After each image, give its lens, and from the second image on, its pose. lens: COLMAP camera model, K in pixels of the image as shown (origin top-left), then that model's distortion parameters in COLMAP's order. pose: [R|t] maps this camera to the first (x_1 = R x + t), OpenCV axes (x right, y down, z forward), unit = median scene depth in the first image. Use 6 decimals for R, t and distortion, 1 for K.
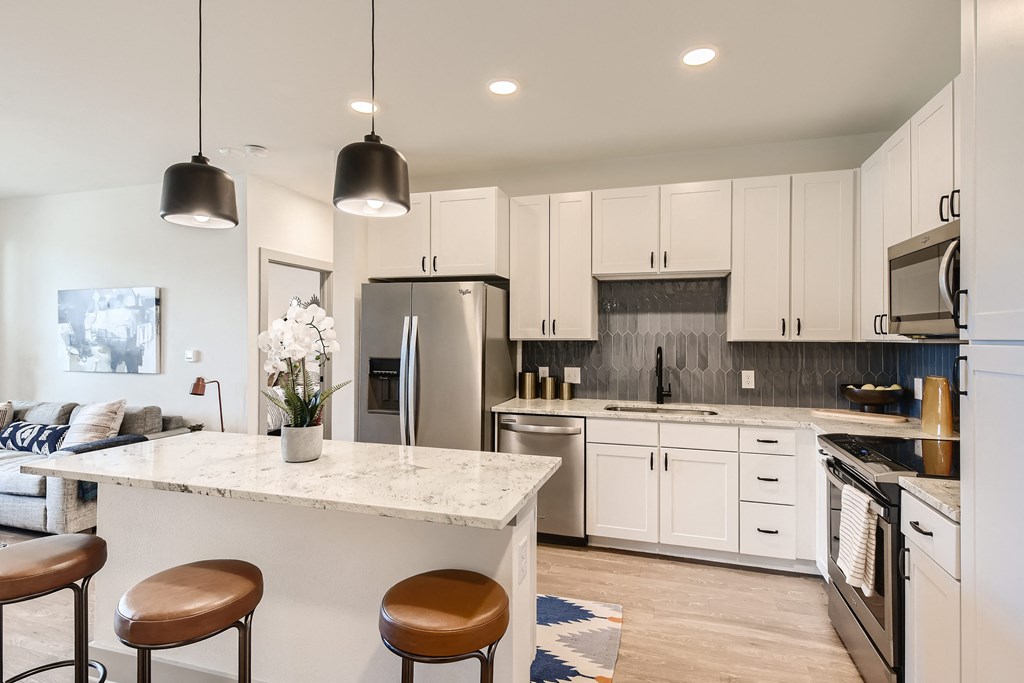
lens RADIAL K [[527.7, 0, 509.3], [0, 527.7, 336.0], [0, 0, 1]] dist [-0.001597, -0.000400]
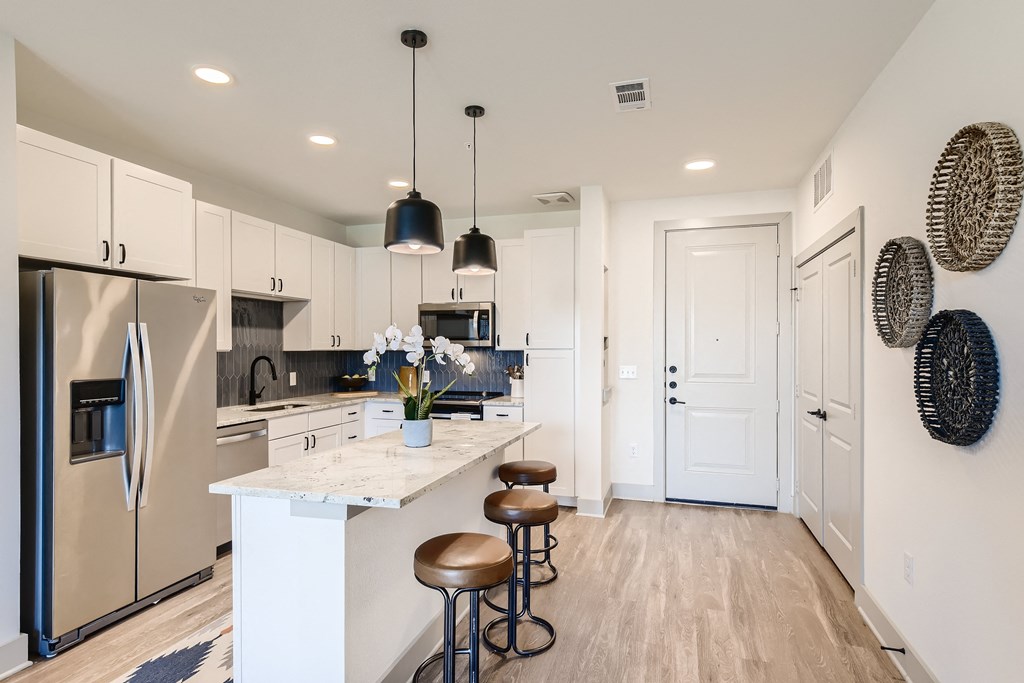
lens RADIAL K [[523.7, 0, 518.6], [0, 523.7, 341.4], [0, 0, 1]] dist [0.001399, -0.000237]
pose [[-0.017987, 0.007045, 0.999813, -0.916246], [0.003508, 0.999969, -0.006983, -0.002840], [-0.999832, 0.003382, -0.018011, 0.443437]]
